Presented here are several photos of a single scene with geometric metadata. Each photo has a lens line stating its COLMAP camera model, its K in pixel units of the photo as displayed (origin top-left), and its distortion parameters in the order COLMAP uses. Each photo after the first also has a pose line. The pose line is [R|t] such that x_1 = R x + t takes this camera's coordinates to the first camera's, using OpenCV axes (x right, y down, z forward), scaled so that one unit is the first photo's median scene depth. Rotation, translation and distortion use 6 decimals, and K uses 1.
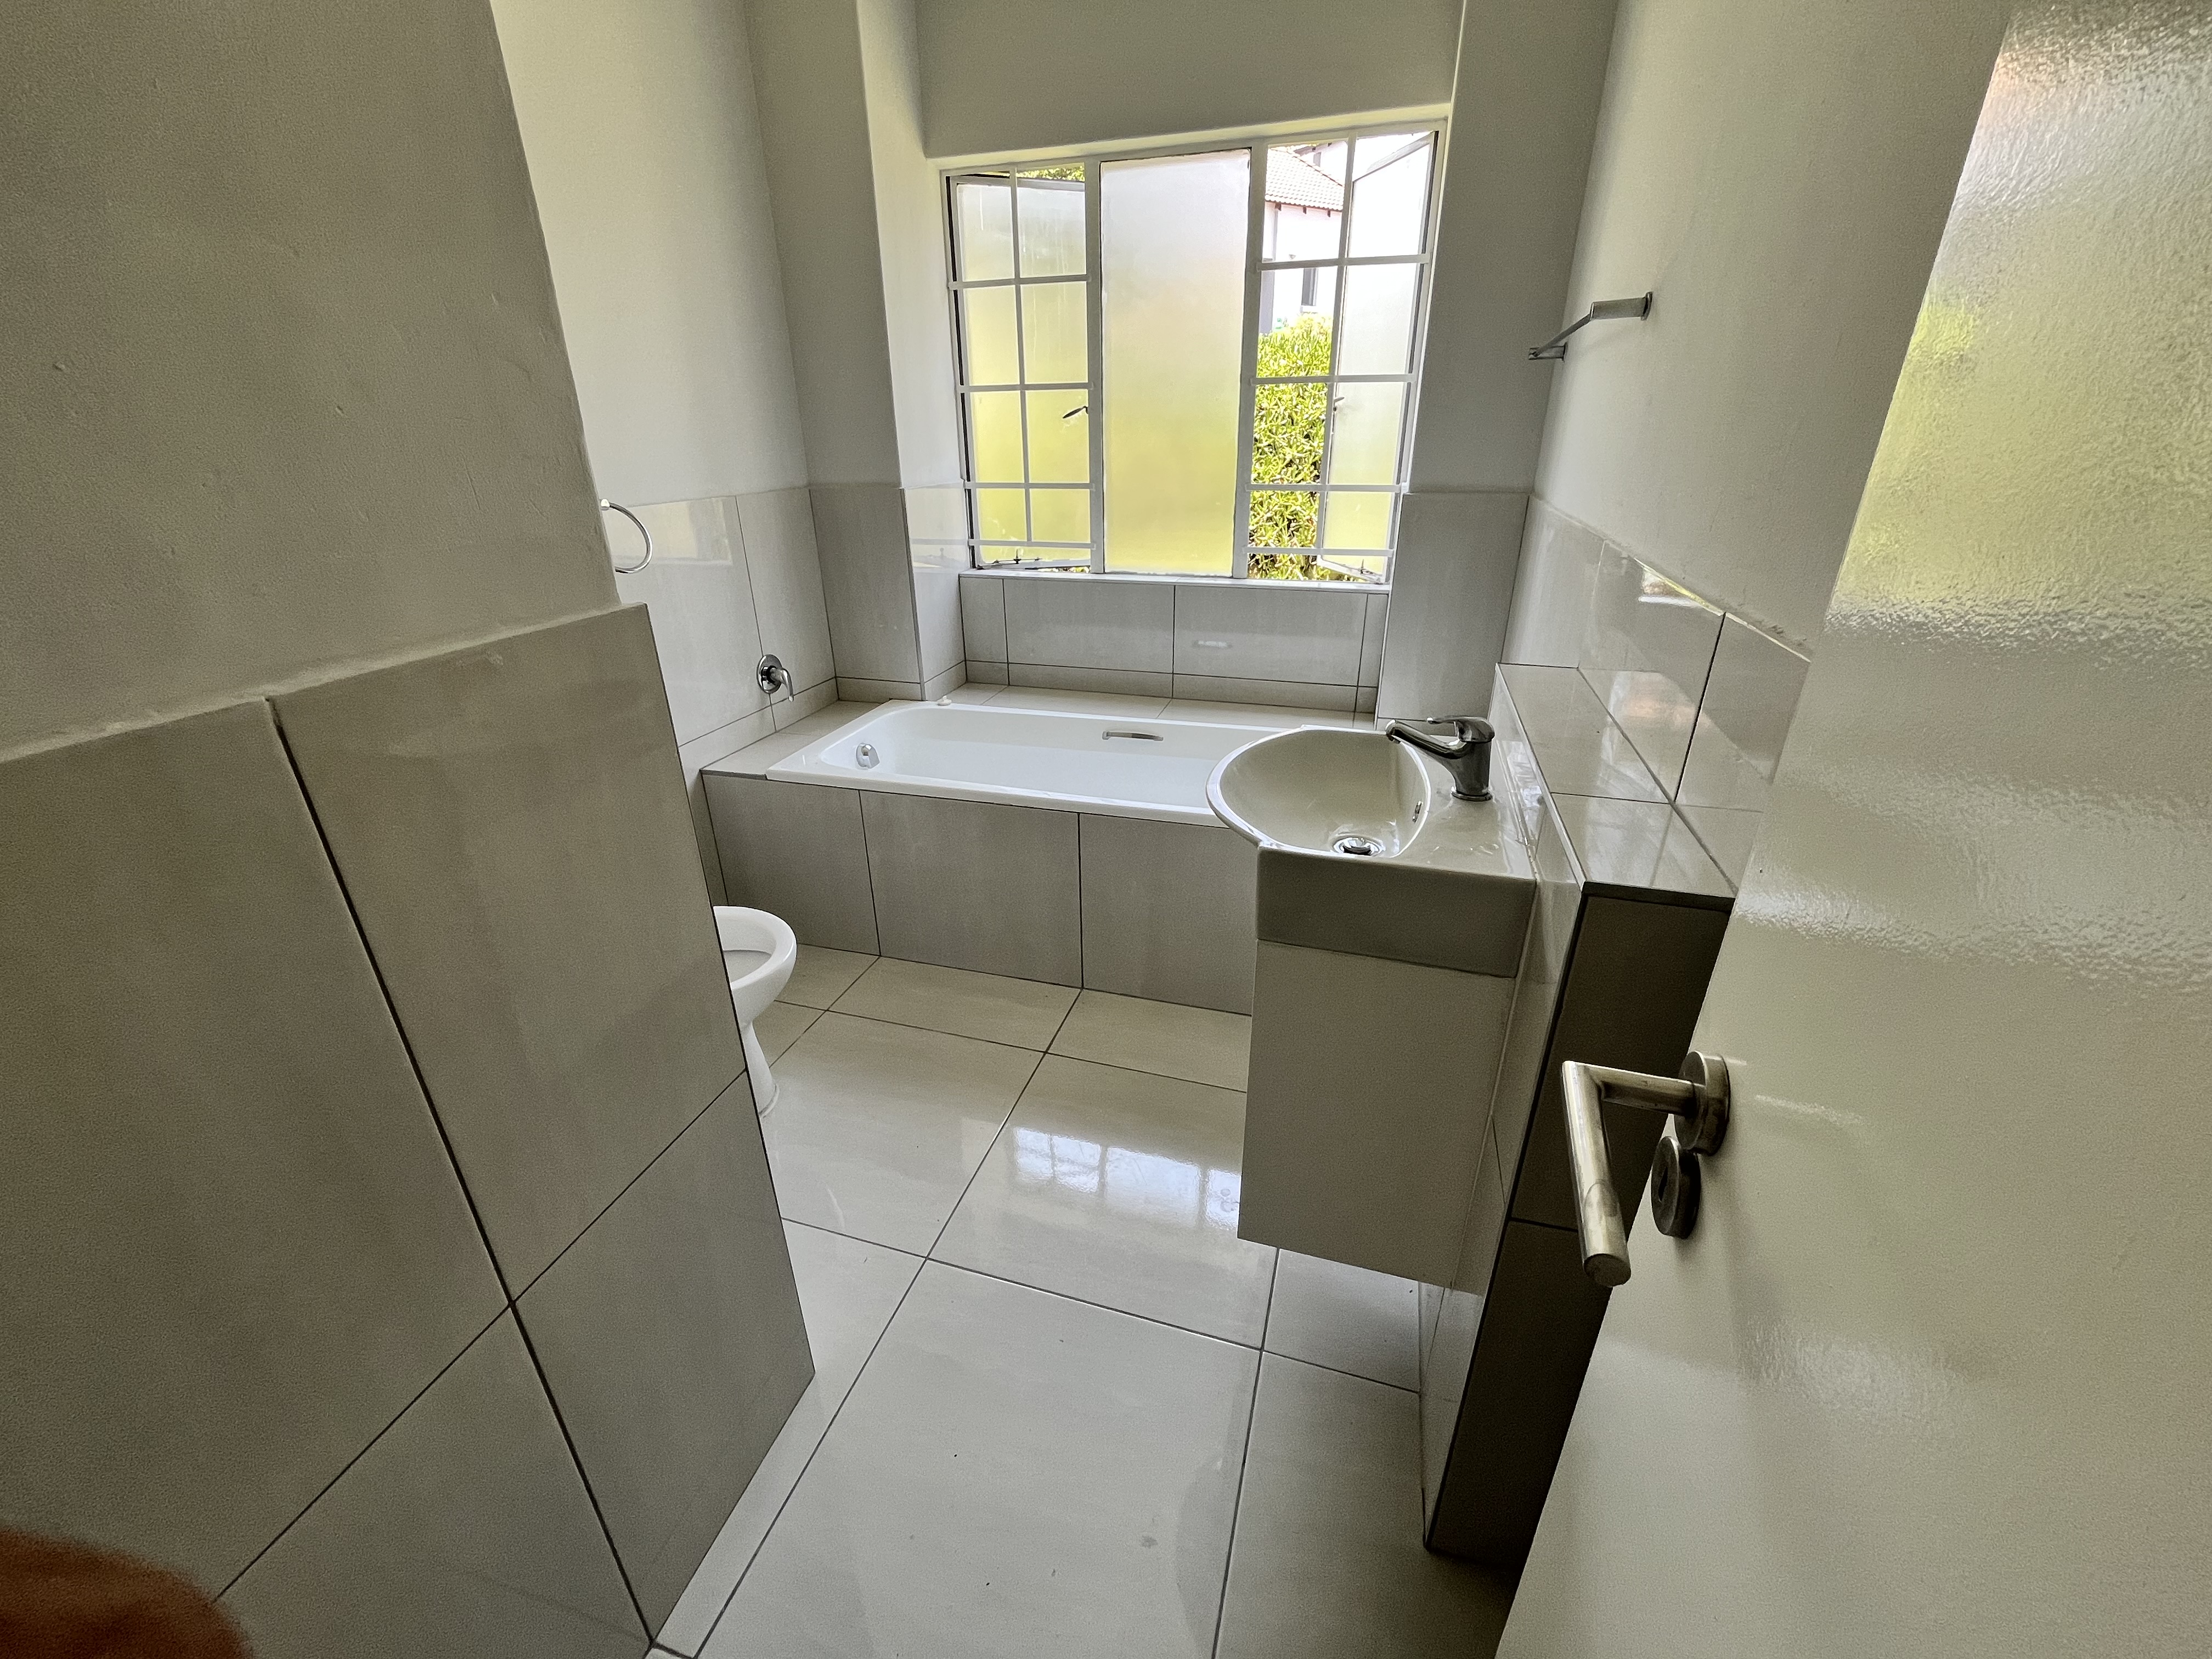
lens RADIAL K [[893.2, 0, 1098.5], [0, 893.2, 830.4], [0, 0, 1]] dist [0.016655, -0.032644]
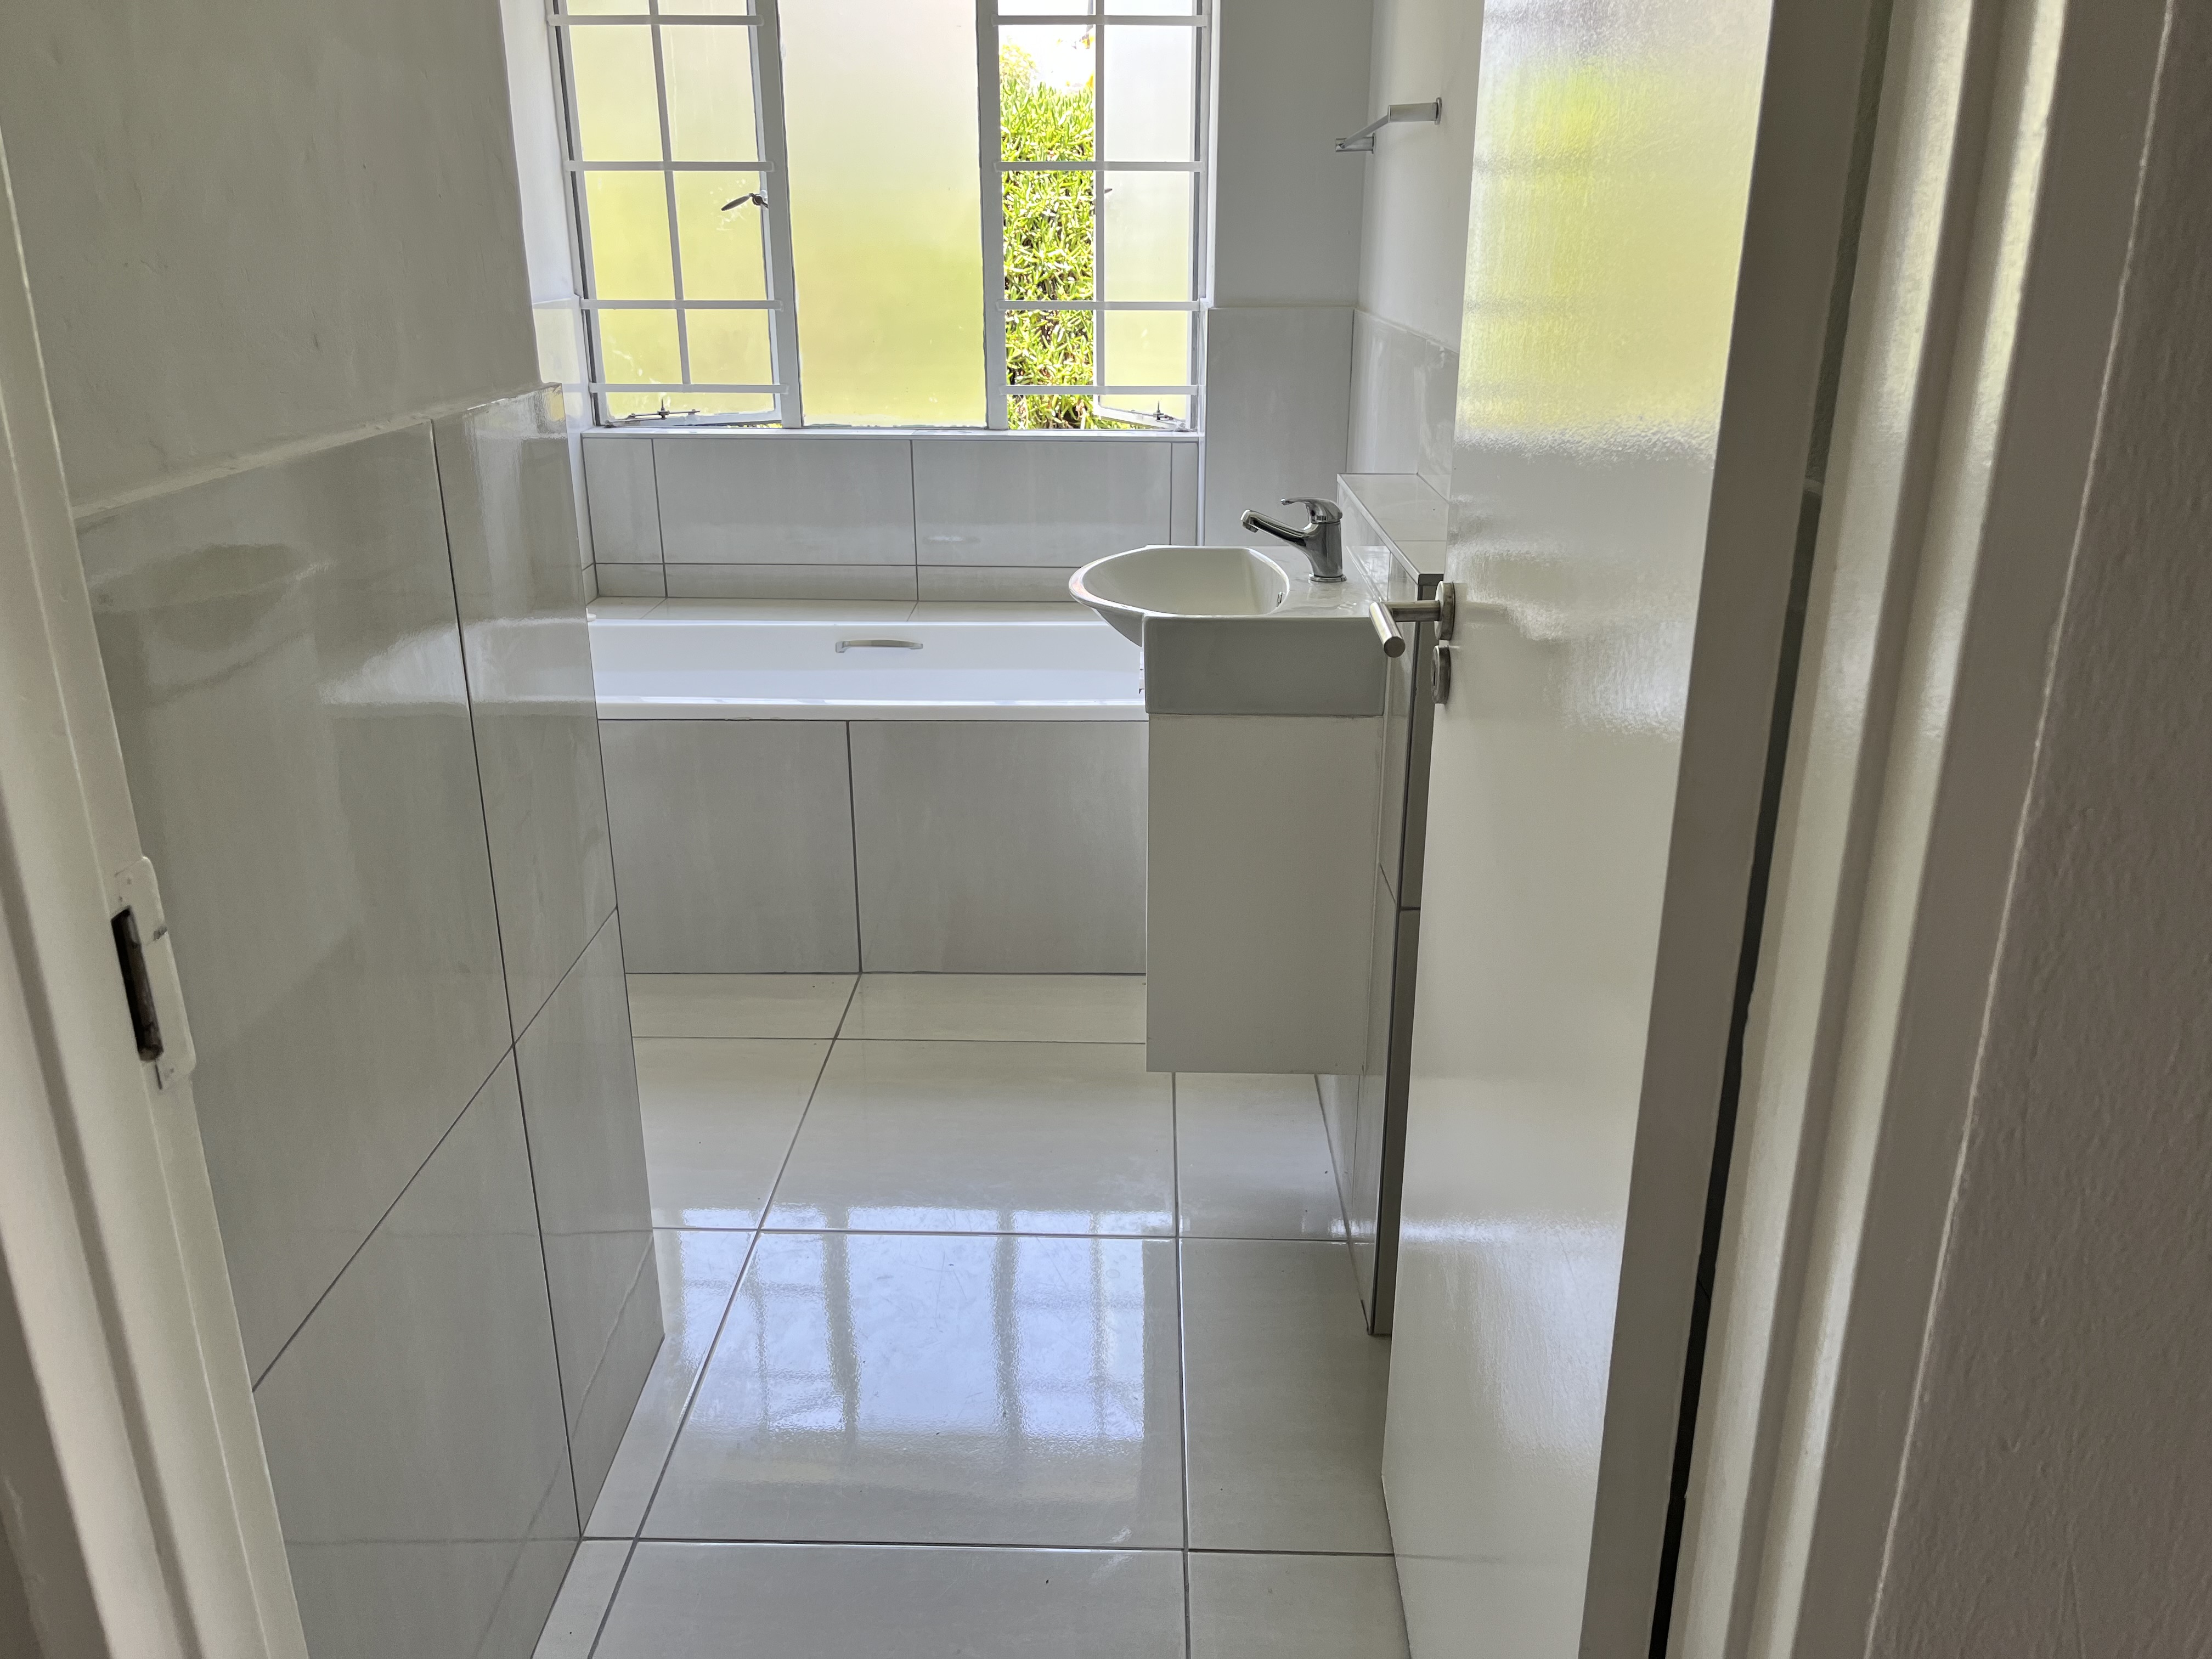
lens RADIAL K [[1650.3, 0, 1106.0], [0, 1650.3, 829.5], [0, 0, 1]] dist [-0.000144, -0.001054]
pose [[0.962501, -0.082140, 0.258543, -0.129311], [0.100932, 0.993067, -0.060250, 0.128337], [-0.251801, 0.084086, 0.964119, -0.278254]]
